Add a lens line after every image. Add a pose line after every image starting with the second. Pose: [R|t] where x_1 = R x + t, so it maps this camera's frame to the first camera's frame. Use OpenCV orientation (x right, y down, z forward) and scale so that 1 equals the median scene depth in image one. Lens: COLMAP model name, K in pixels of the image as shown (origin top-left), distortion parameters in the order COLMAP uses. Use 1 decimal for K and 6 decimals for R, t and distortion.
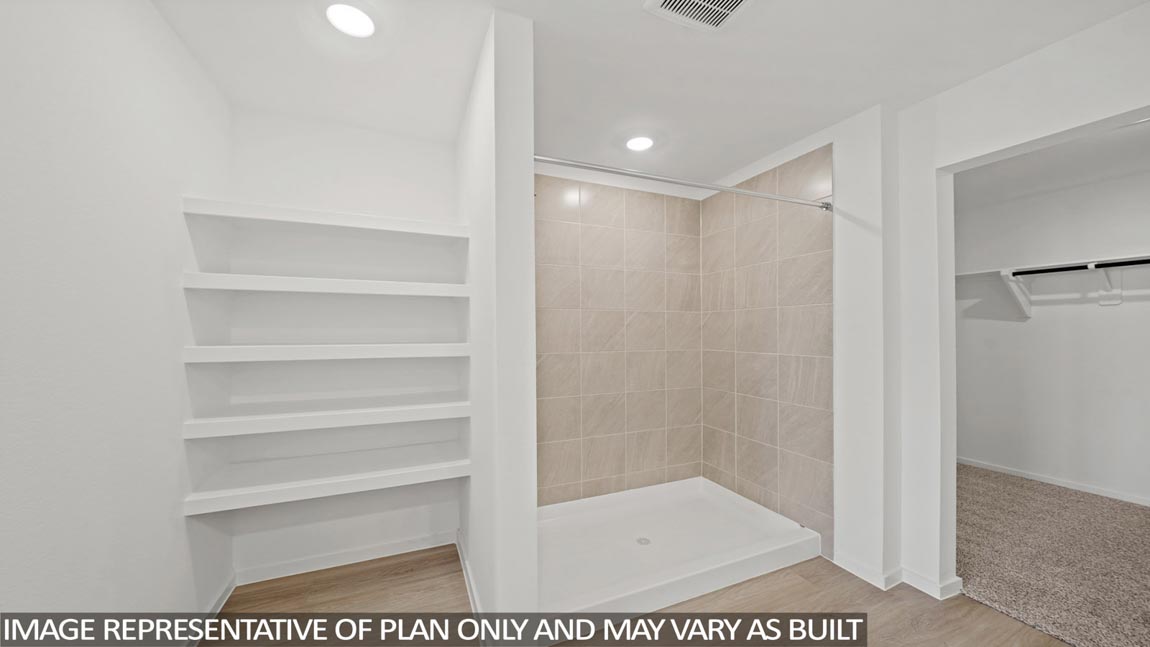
lens RADIAL K [[398.4, 0, 574.4], [0, 398.4, 332.7], [0, 0, 1]] dist [-0.002549, -0.000024]
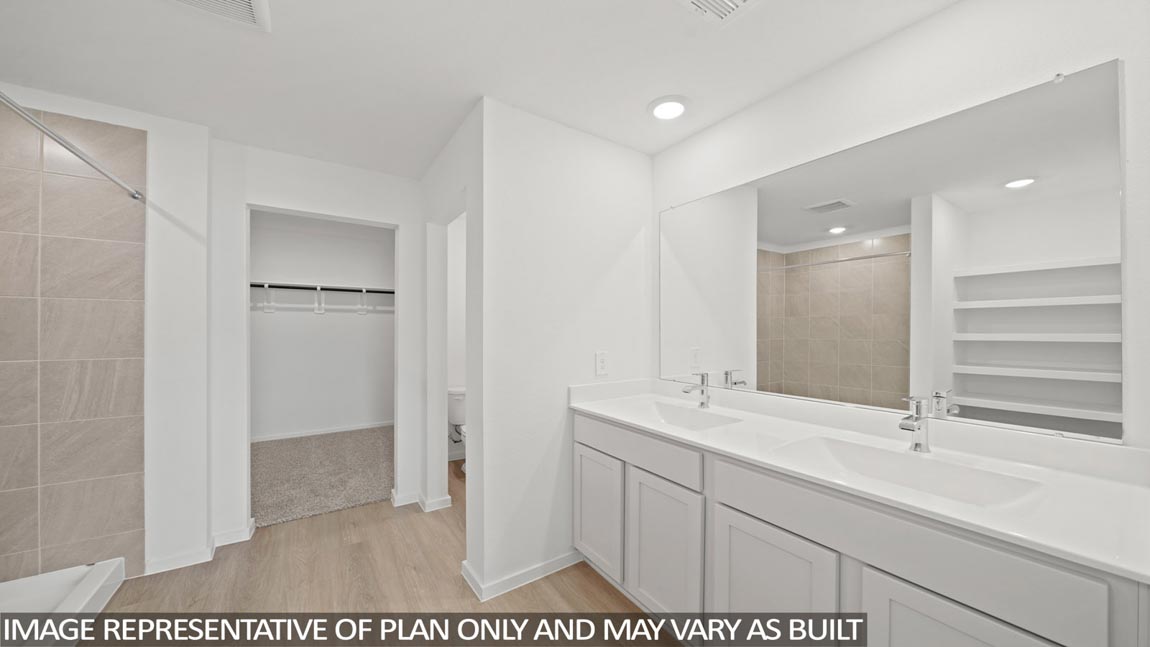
lens RADIAL K [[398.4, 0, 574.5], [0, 398.4, 327.3], [0, 0, 1]] dist [-0.002549, -0.000024]
pose [[-0.171922, 0.005838, 0.985093, -0.450243], [0.001966, 0.999982, -0.005583, -0.003396], [-0.985109, 0.000977, -0.171931, 0.156454]]
